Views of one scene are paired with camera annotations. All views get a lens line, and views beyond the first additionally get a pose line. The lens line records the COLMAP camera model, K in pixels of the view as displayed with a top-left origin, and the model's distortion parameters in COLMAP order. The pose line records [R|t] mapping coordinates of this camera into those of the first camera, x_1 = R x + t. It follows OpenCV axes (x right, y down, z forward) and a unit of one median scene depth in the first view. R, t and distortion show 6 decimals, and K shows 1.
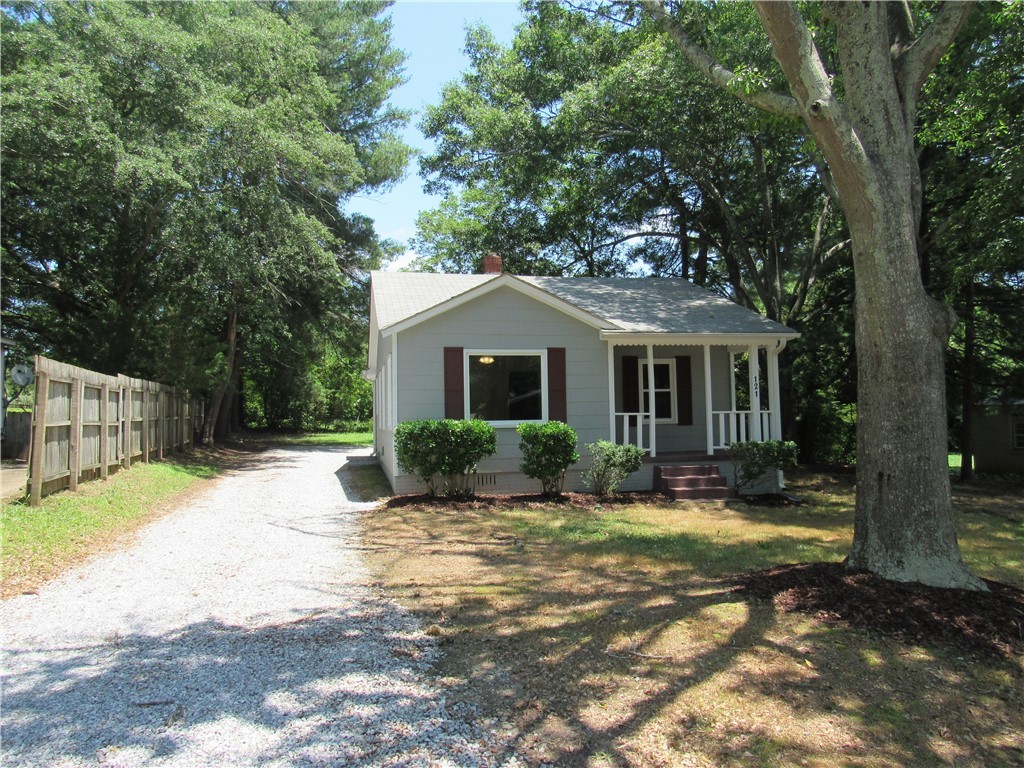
lens RADIAL K [[733.3, 0, 512.0], [0, 733.3, 384.0], [0, 0, 1]] dist [-0.020131, 0.002852]
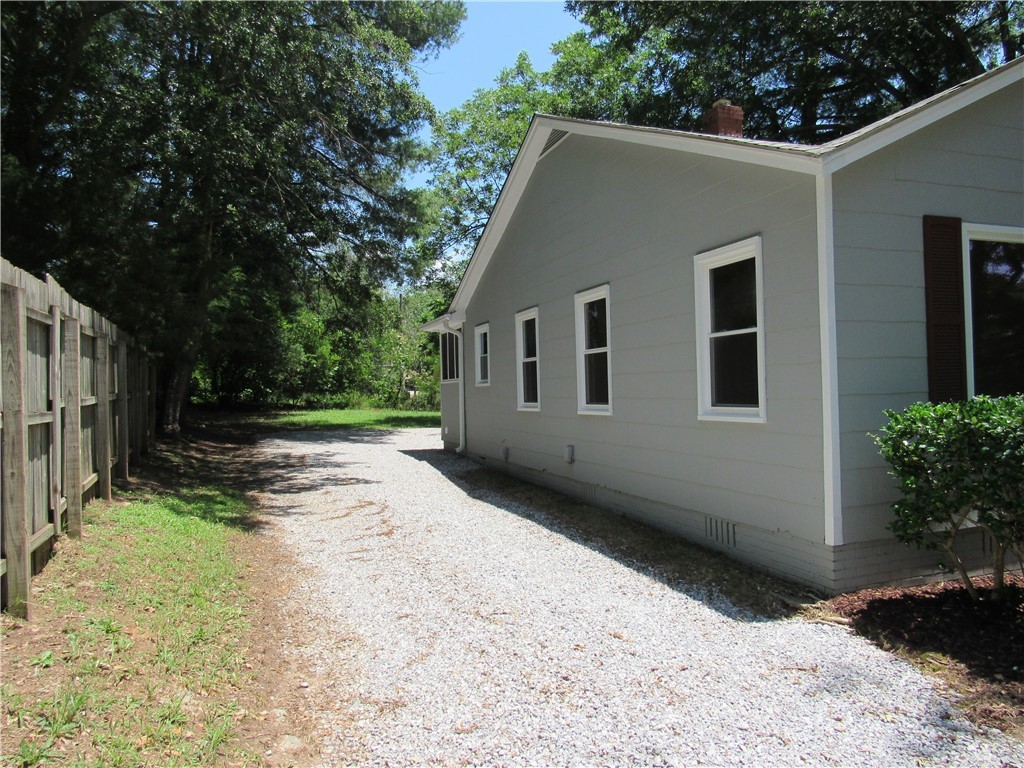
lens RADIAL K [[733.3, 0, 512.0], [0, 733.3, 384.0], [0, 0, 1]] dist [-0.020131, 0.002852]
pose [[0.993373, -0.005619, 0.114802, -0.314449], [0.000998, 0.999188, 0.040273, 0.021659], [-0.114935, -0.039892, 0.992572, 0.548273]]
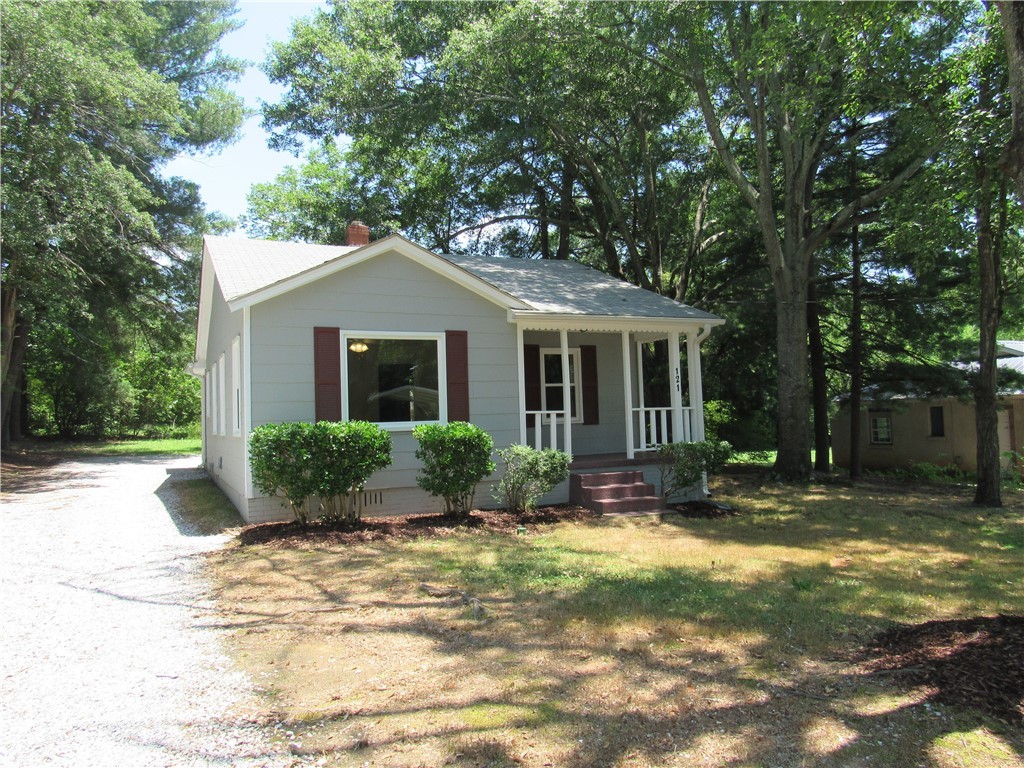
lens RADIAL K [[733.3, 0, 512.0], [0, 733.3, 384.0], [0, 0, 1]] dist [-0.020131, 0.002852]
pose [[0.972875, -0.001548, 0.231325, -0.059374], [0.002003, 0.999996, -0.001732, 0.009440], [-0.231321, 0.002148, 0.972875, 0.181781]]
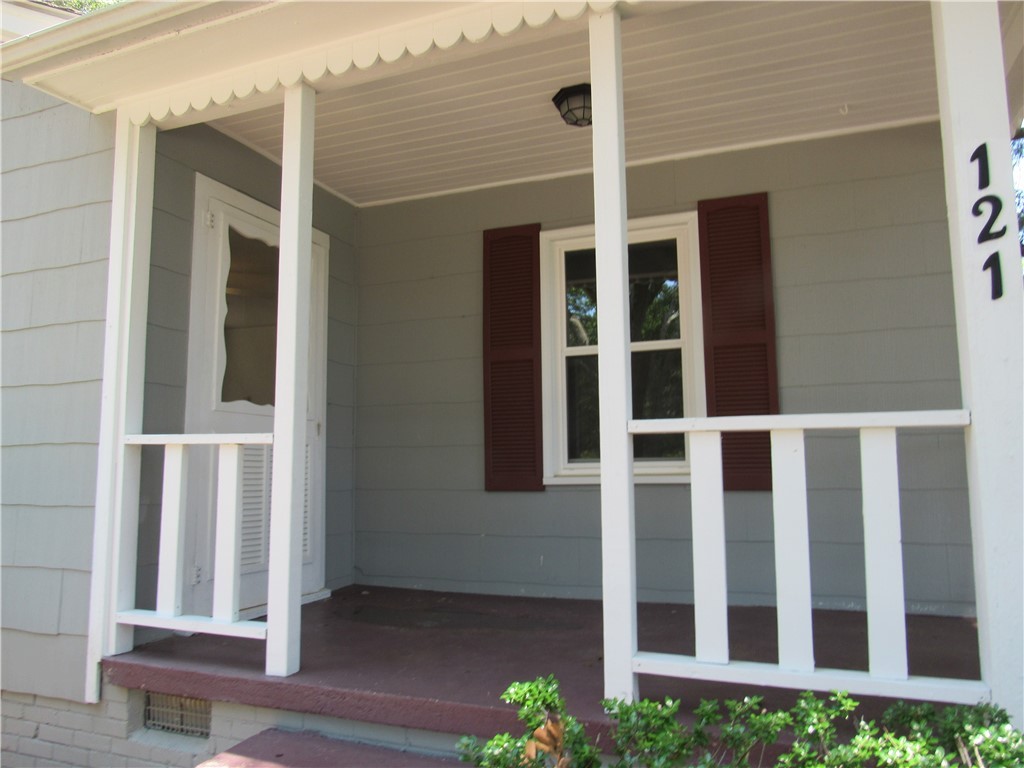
lens RADIAL K [[733.3, 0, 512.0], [0, 733.3, 384.0], [0, 0, 1]] dist [-0.020131, 0.002852]
pose [[0.834669, -0.049659, -0.548508, 0.315951], [0.024251, 0.998275, -0.053475, 0.035265], [0.550217, 0.031332, 0.834434, 0.802909]]
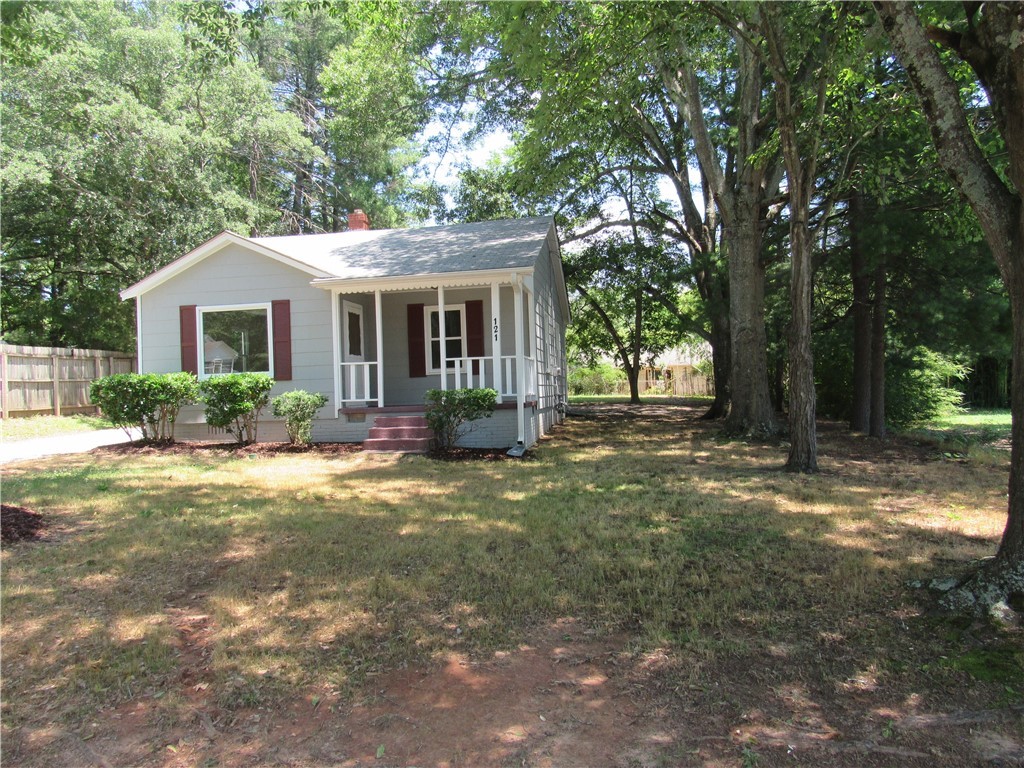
lens RADIAL K [[733.3, 0, 512.0], [0, 733.3, 384.0], [0, 0, 1]] dist [-0.020131, 0.002852]
pose [[0.932520, -0.018773, -0.360630, 0.644713], [0.037374, 0.998302, 0.044673, 0.029682], [0.359179, -0.055137, 0.931639, 0.147998]]
